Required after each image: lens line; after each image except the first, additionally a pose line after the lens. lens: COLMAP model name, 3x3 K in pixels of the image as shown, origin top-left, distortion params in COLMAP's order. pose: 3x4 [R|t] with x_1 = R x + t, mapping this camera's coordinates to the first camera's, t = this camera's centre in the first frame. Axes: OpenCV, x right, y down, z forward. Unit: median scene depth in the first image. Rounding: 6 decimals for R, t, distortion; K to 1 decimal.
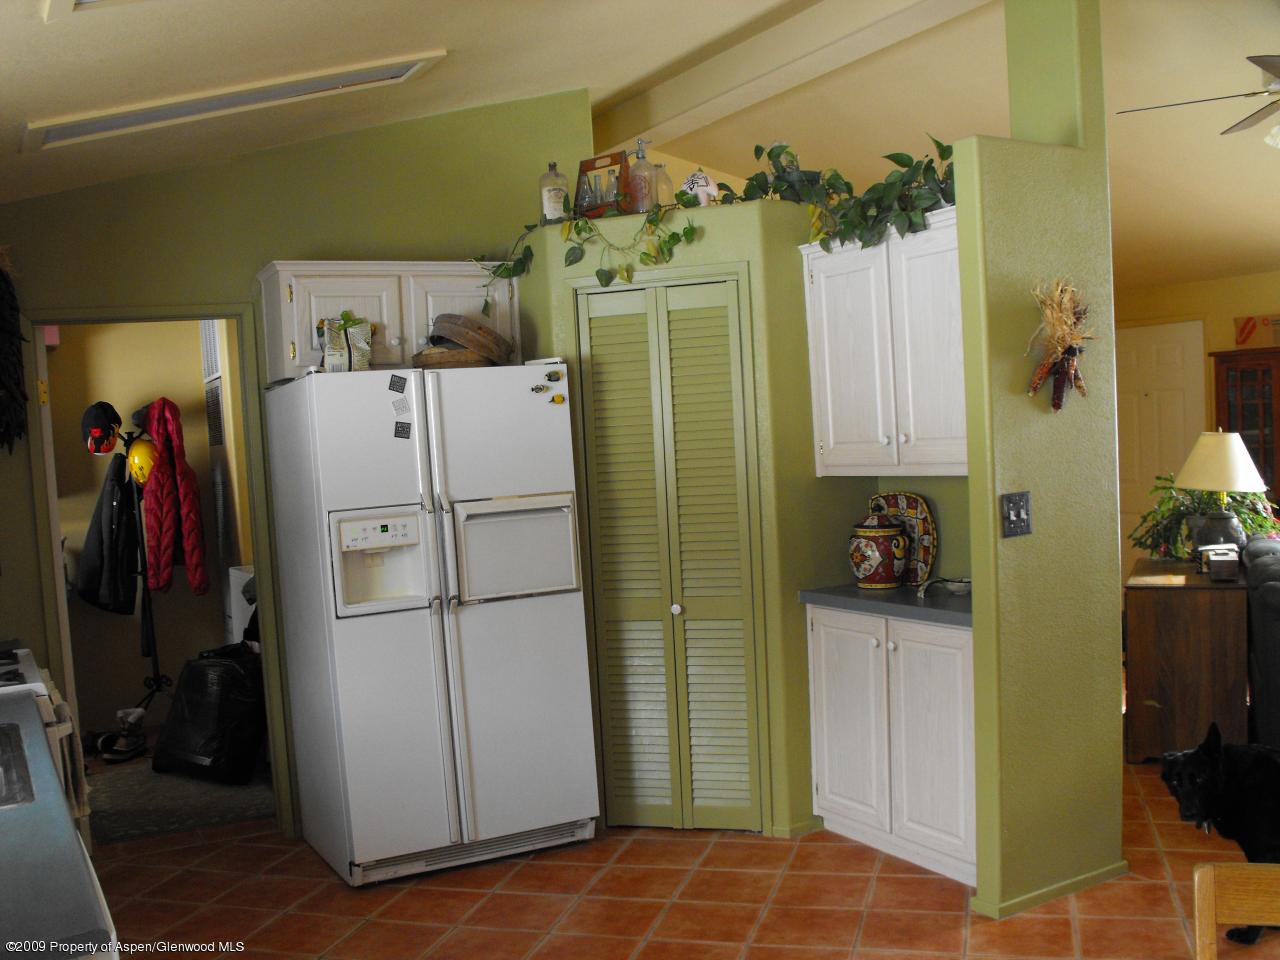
lens RADIAL K [[1341.1, 0, 638.4], [0, 1341.1, 512.1], [0, 0, 1]] dist [-0.220819, 0.298445]
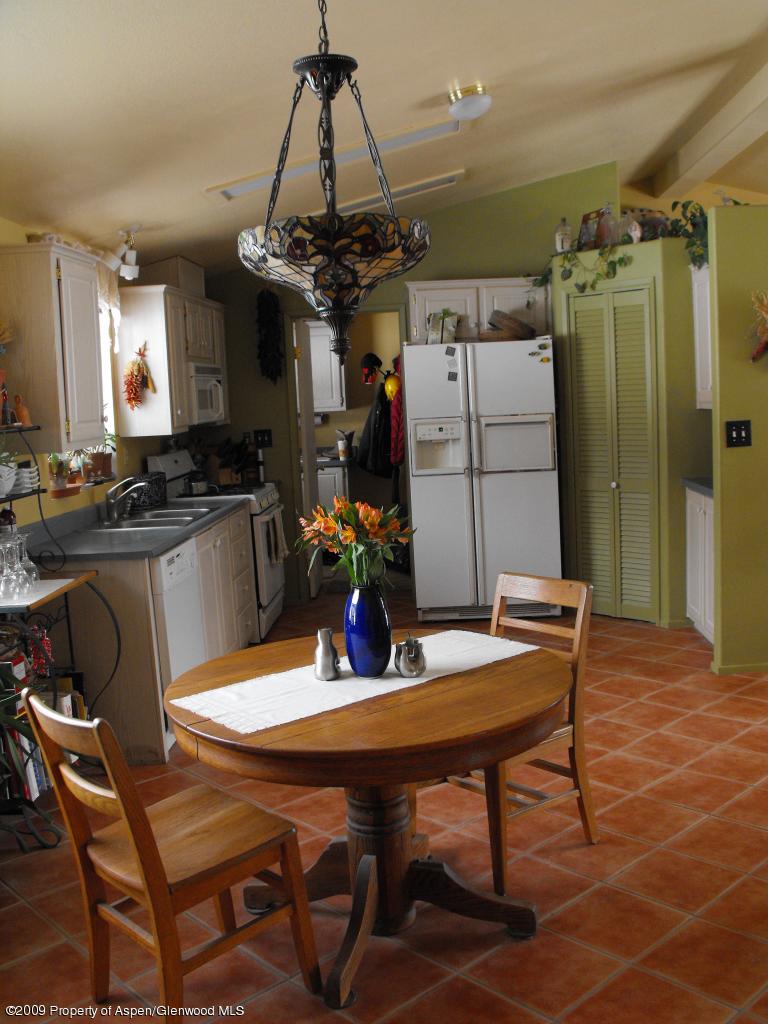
lens RADIAL K [[1072.9, 0, 384.0], [0, 1072.9, 512.0], [0, 0, 1]] dist [-0.220819, 0.298445]
pose [[0.858664, 0.072715, -0.507355, 0.471120], [-0.032706, 0.995641, 0.087344, -0.000882], [0.511495, -0.058406, 0.857299, -0.302919]]
